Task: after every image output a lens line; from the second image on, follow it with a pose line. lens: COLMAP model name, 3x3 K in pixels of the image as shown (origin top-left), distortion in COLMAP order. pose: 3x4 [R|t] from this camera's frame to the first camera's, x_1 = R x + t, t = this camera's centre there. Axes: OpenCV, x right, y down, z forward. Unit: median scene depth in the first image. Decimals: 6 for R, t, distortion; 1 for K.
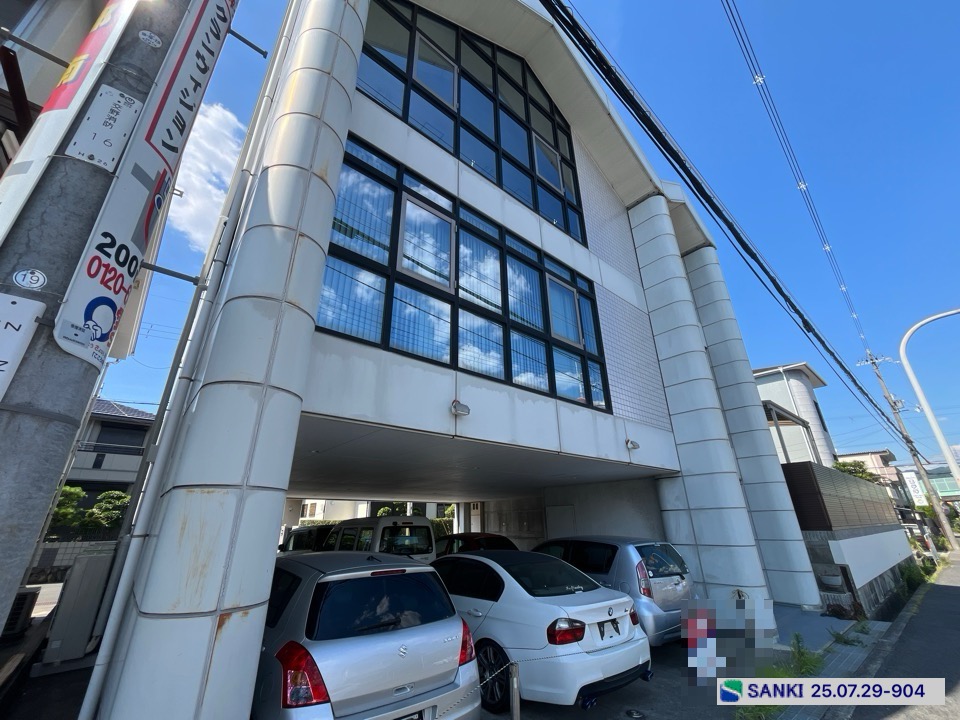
lens RADIAL K [[391.6, 0, 476.3], [0, 391.6, 360.0], [0, 0, 1]] dist [-0.003968, 0.000869]
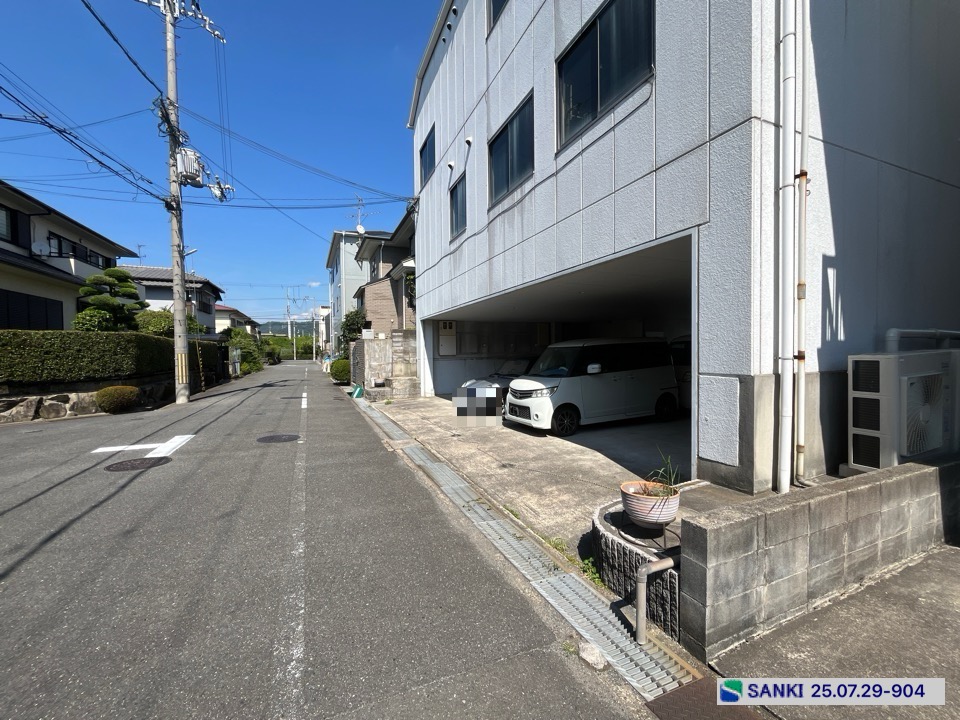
lens RADIAL K [[391.6, 0, 478.1], [0, 391.6, 363.4], [0, 0, 1]] dist [-0.003968, 0.000869]
pose [[0.298159, -0.022535, 0.954250, -1.761627], [-0.361248, 0.922695, 0.134663, 0.708285], [-0.883516, -0.384872, 0.266969, 1.561153]]
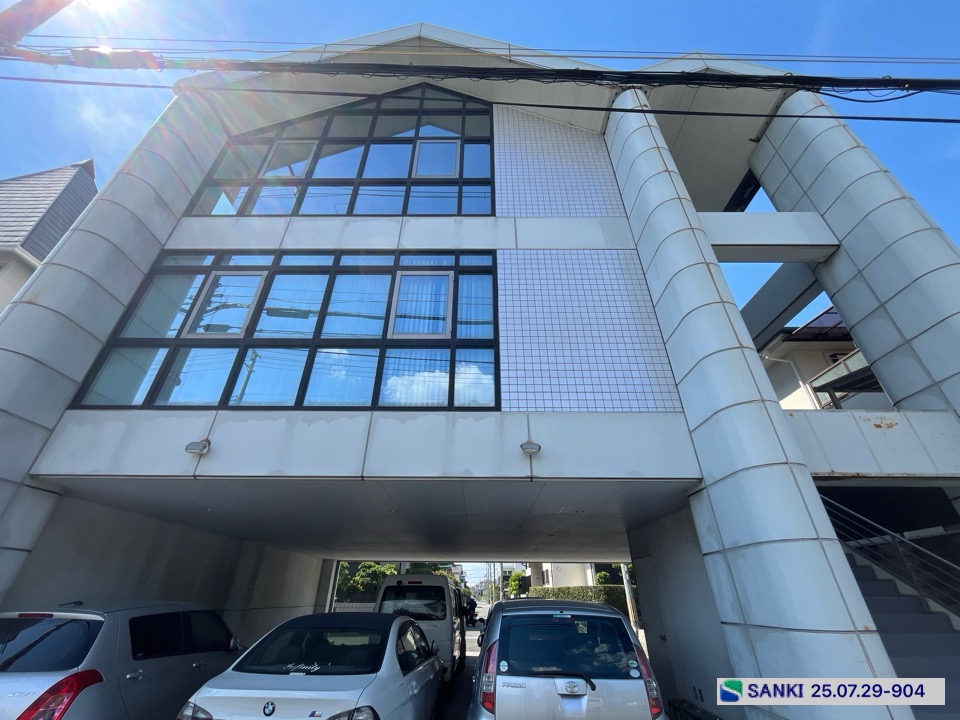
lens RADIAL K [[391.6, 0, 477.9], [0, 391.6, 359.1], [0, 0, 1]] dist [-0.003968, 0.000869]
pose [[0.761335, -0.324093, -0.561544, 0.697885], [0.237641, 0.945316, -0.223395, 0.187696], [0.603237, 0.036633, 0.796720, 0.395027]]
